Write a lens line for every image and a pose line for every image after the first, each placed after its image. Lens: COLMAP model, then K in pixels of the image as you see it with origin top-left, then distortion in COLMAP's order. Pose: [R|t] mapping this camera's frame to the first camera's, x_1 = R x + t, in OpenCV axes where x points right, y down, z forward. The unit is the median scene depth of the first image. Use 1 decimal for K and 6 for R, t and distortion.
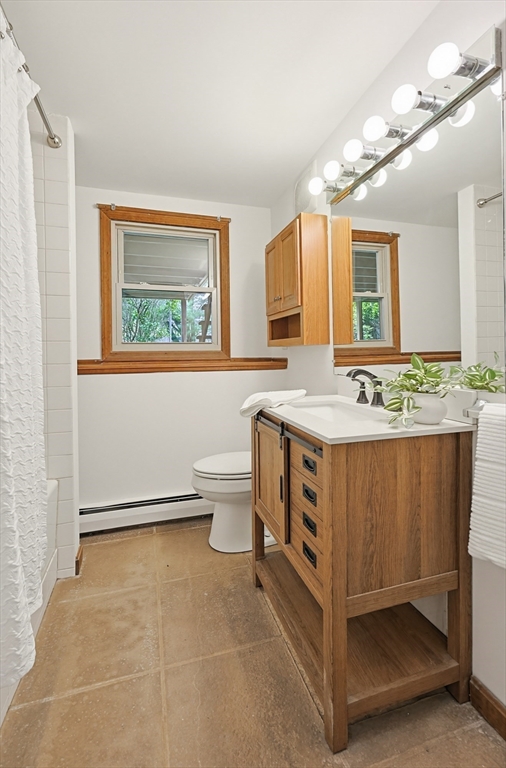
lens RADIAL K [[340.1, 0, 252.3], [0, 340.1, 355.1], [0, 0, 1]] dist [-0.033557, -0.000104]
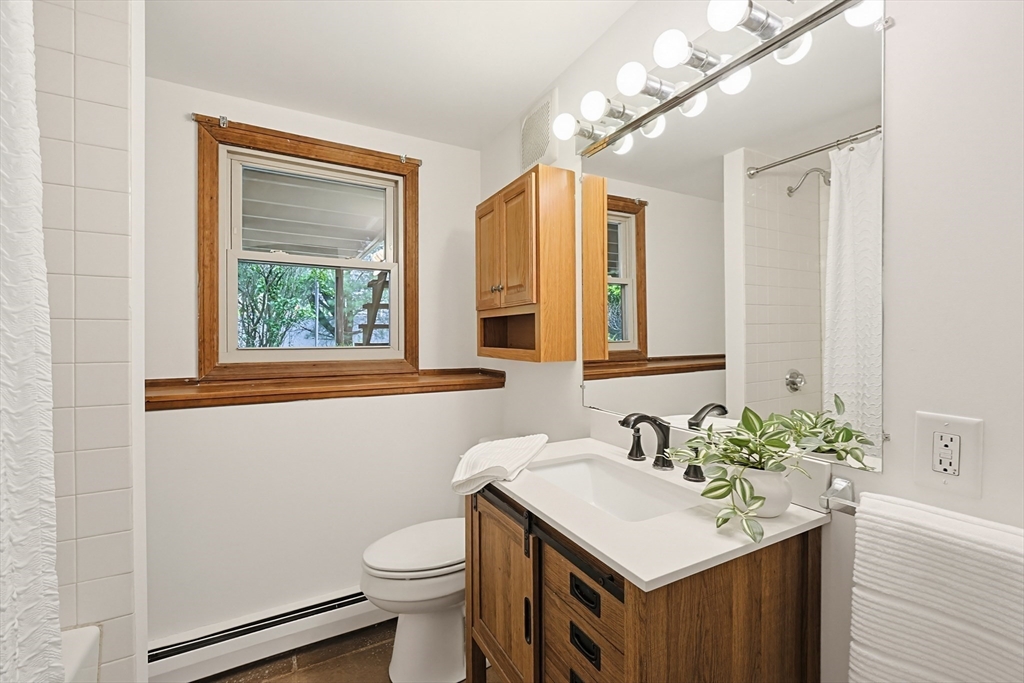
lens RADIAL K [[439.8, 0, 536.7], [0, 439.8, 339.7], [0, 0, 1]] dist [-0.029902, 0.000765]
pose [[0.972942, 0.010680, 0.230801, -0.052766], [-0.009846, 0.999940, -0.004766, -0.066446], [-0.230838, 0.002365, 0.972989, 0.152406]]
